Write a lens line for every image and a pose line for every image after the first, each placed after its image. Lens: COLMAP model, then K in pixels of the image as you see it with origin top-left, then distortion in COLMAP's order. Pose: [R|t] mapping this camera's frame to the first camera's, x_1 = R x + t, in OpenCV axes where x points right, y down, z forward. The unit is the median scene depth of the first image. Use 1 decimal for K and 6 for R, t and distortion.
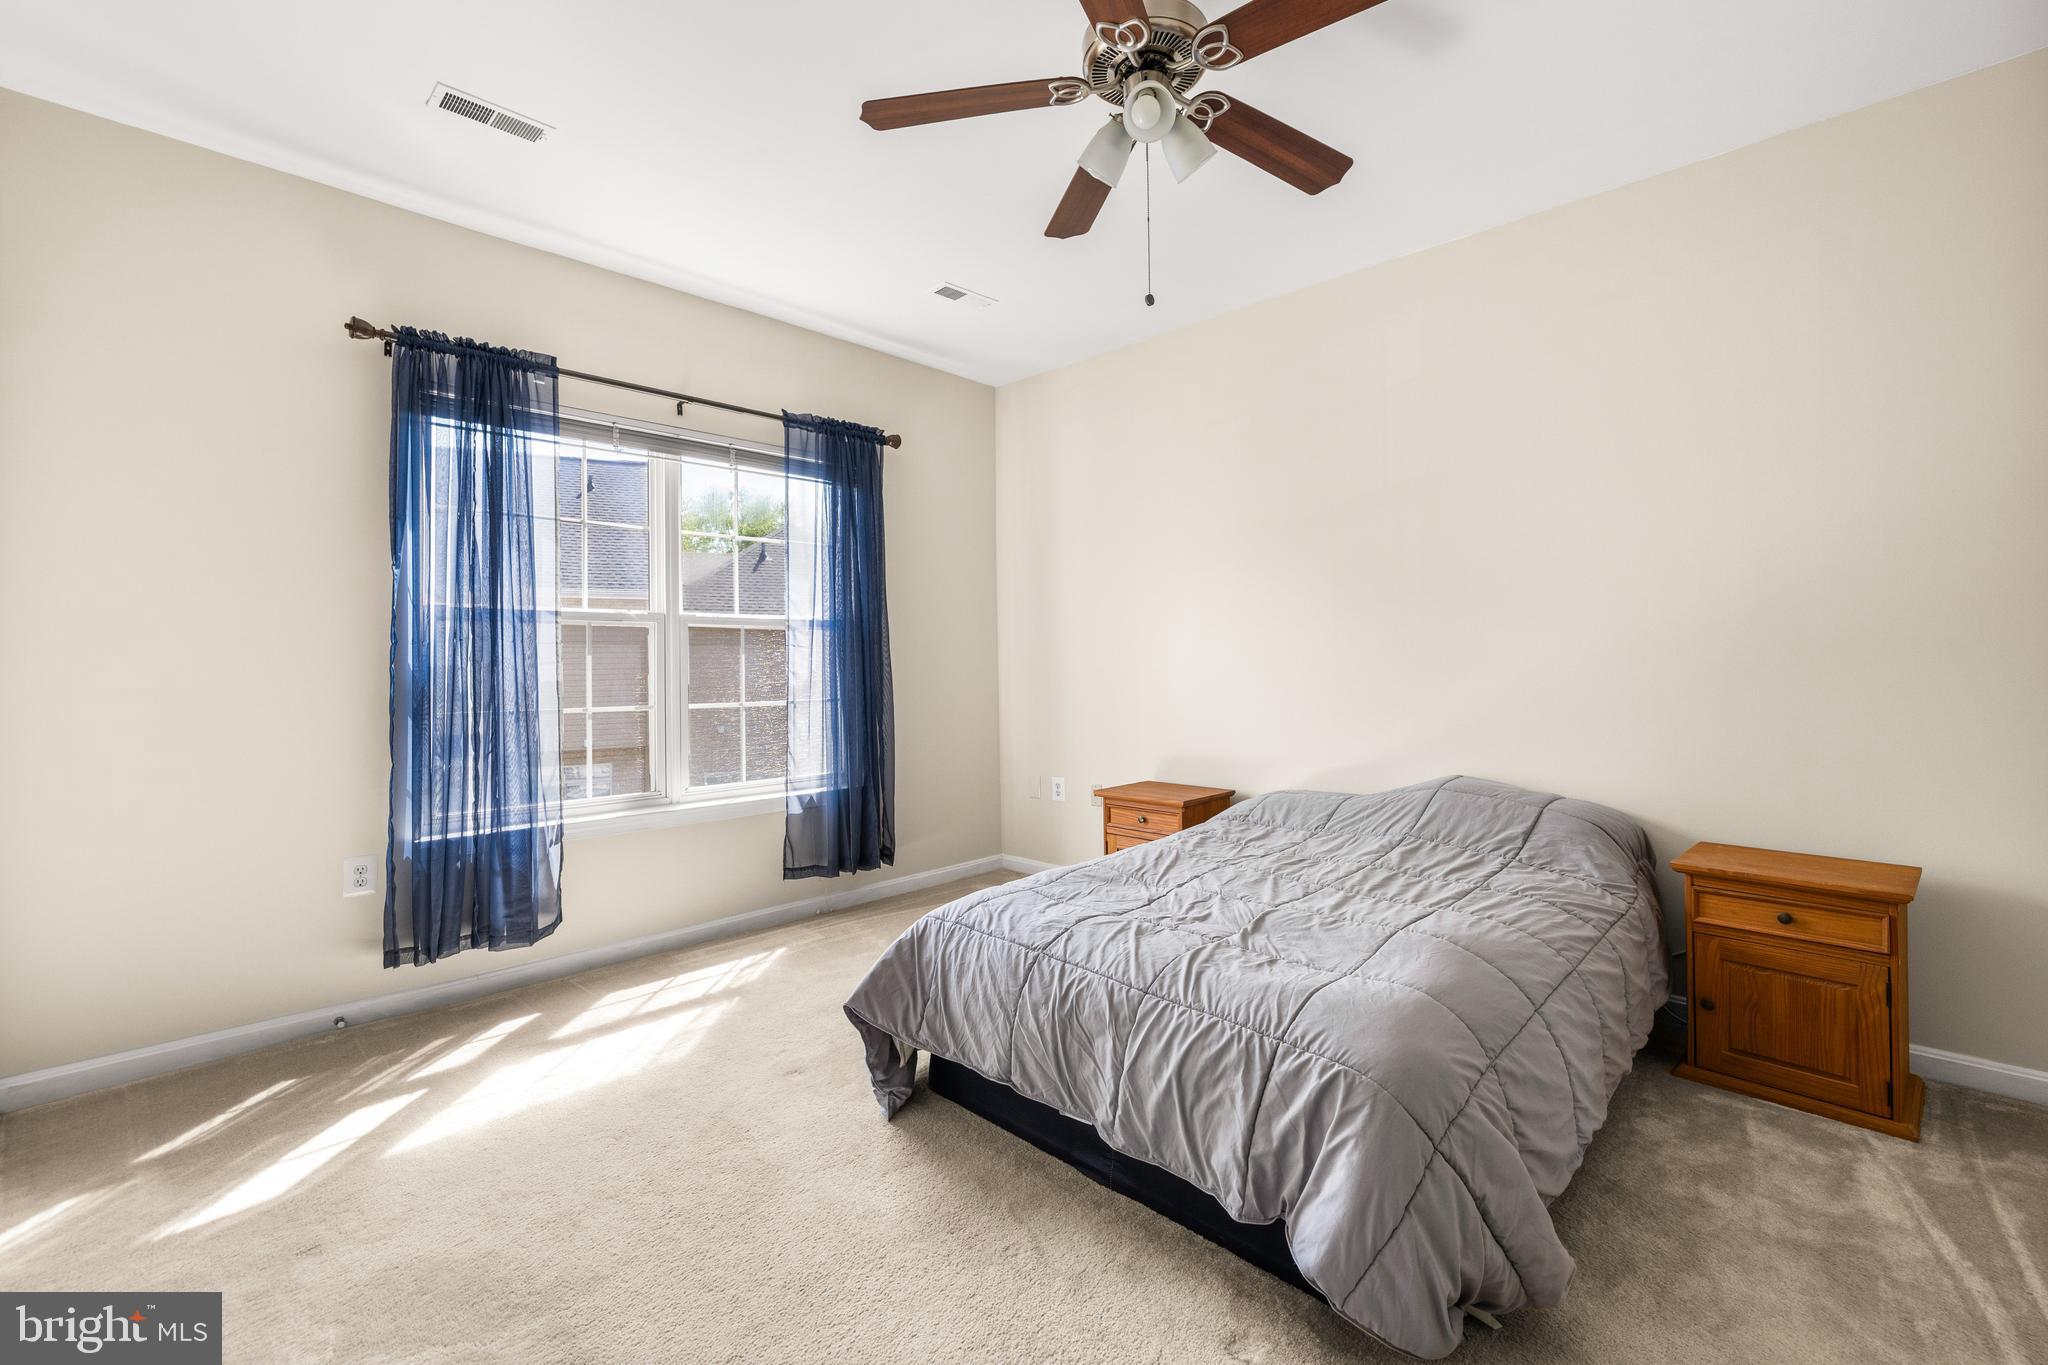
lens RADIAL K [[858.0, 0, 1018.5], [0, 858.0, 665.8], [0, 0, 1]] dist [-0.001227, -0.000137]
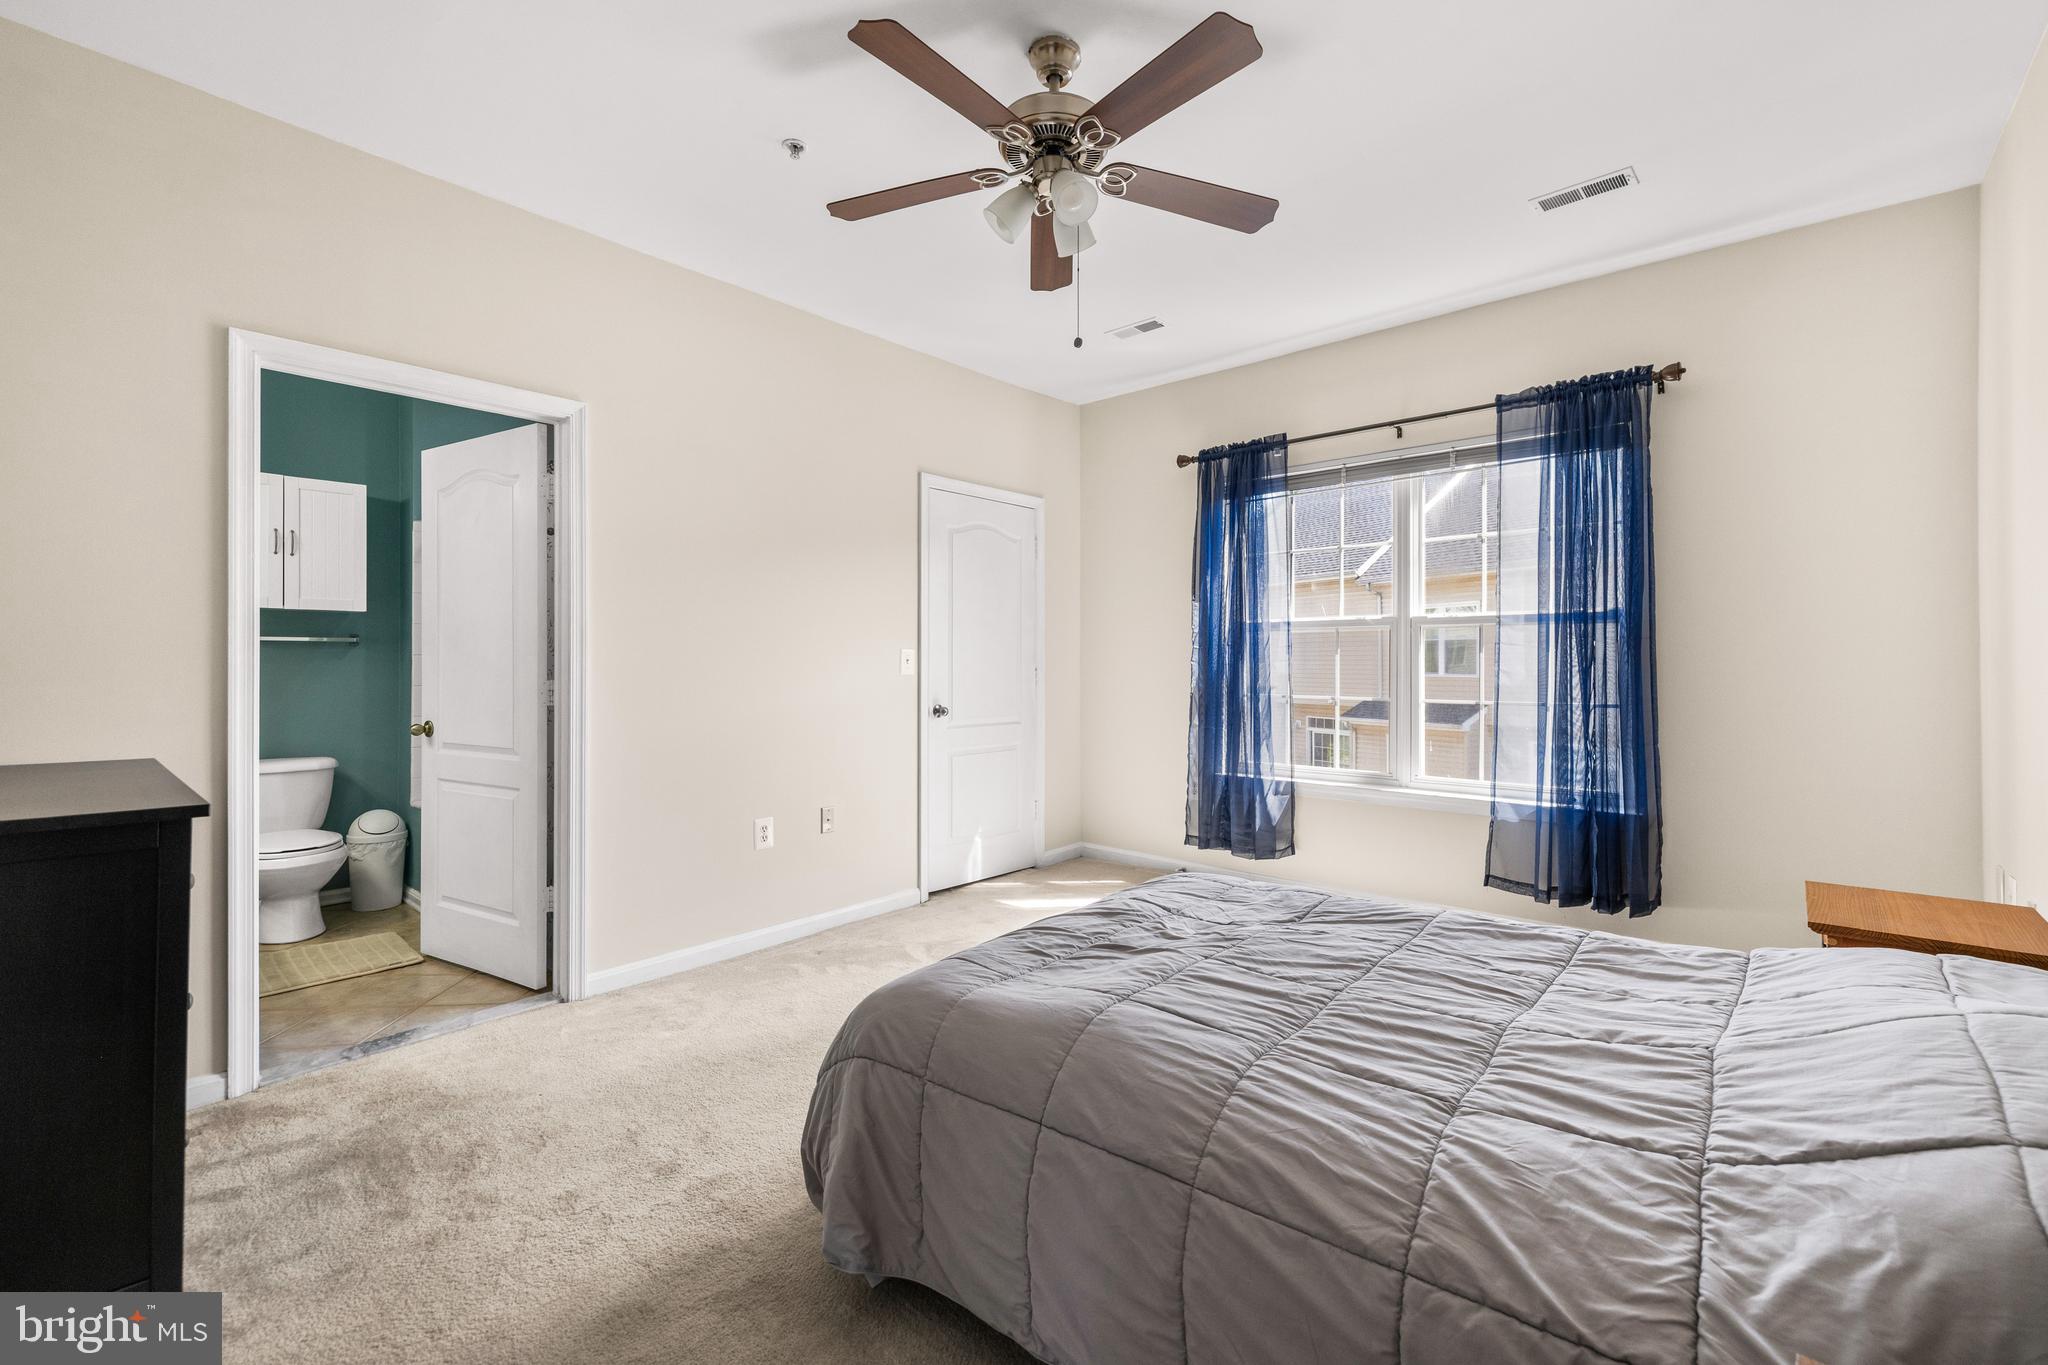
lens RADIAL K [[858.0, 0, 1028.1], [0, 858.0, 677.3], [0, 0, 1]] dist [-0.001227, -0.000137]
pose [[0.077944, 0.019431, -0.996768, 0.752891], [-0.009909, 0.999776, 0.018714, 0.002271], [0.996908, 0.008418, 0.078119, 0.478918]]
